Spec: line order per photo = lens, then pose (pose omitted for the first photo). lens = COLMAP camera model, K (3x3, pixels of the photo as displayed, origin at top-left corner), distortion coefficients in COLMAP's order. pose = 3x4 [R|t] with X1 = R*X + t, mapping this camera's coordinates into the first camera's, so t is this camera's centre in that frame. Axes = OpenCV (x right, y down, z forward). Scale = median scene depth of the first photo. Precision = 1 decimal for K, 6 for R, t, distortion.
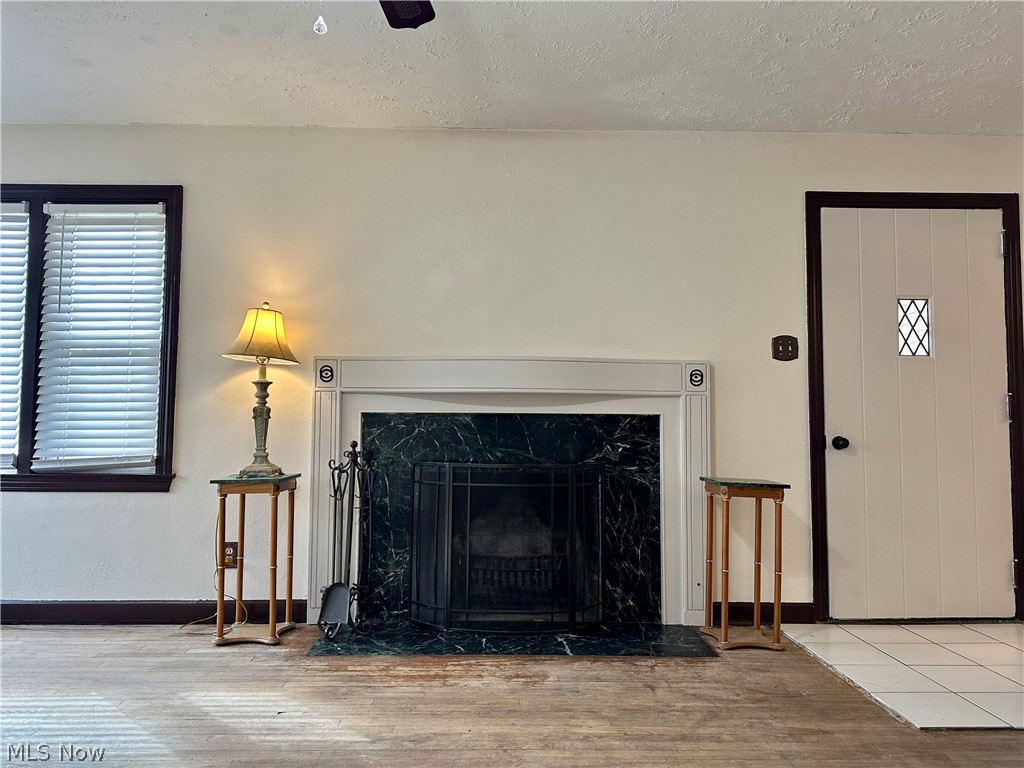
lens RADIAL K [[717.7, 0, 509.0], [0, 717.7, 389.1], [0, 0, 1]] dist [0.038733, -0.040311]
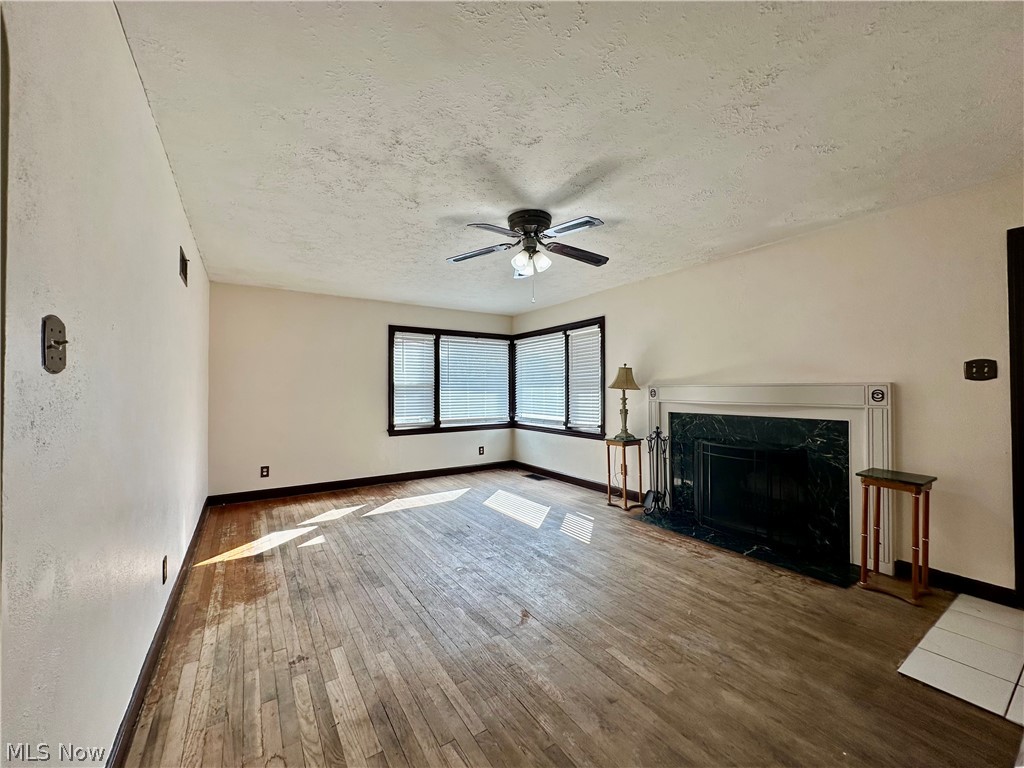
lens RADIAL K [[406.7, 0, 511.2], [0, 406.7, 385.9], [0, 0, 1]] dist [-0.006635, 0.001667]
pose [[0.529945, -0.015511, -0.847890, 0.546527], [0.055494, 0.998324, 0.016422, -0.086194], [0.846215, -0.055755, 0.529917, -0.004289]]
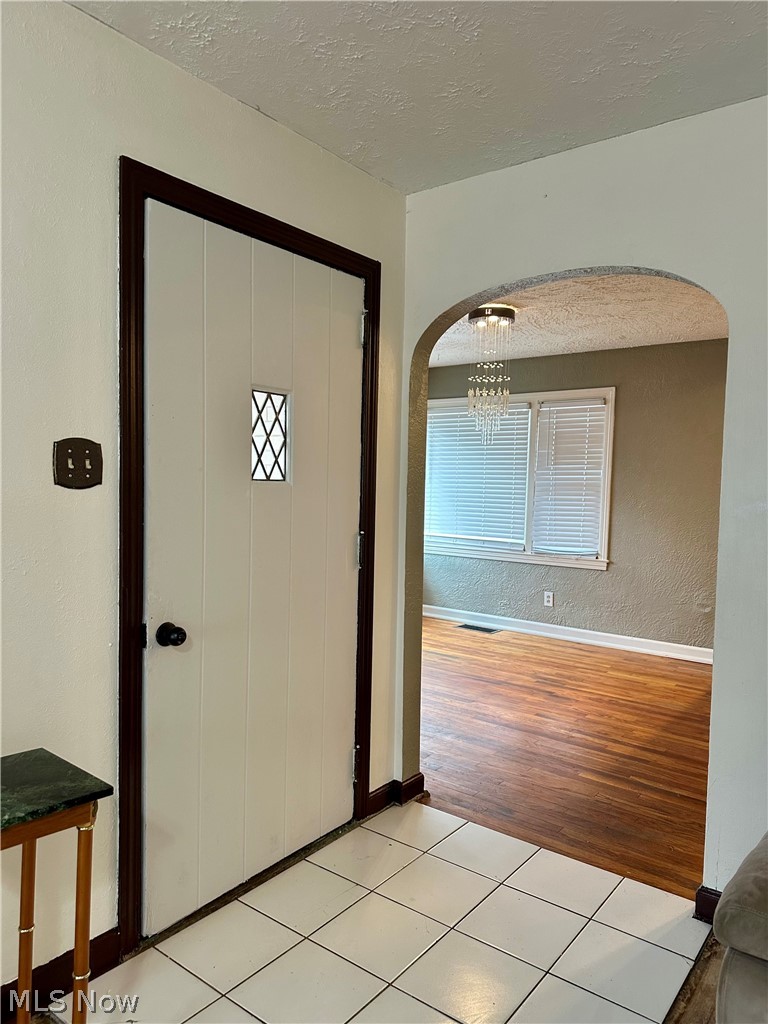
lens RADIAL K [[717.7, 0, 379.2], [0, 717.7, 519.8], [0, 0, 1]] dist [0.038733, -0.040311]
pose [[0.642761, -0.029452, 0.765500, 0.132928], [-0.062209, 0.993954, 0.090476, -0.077961], [-0.763537, -0.105775, 0.637043, 0.522949]]
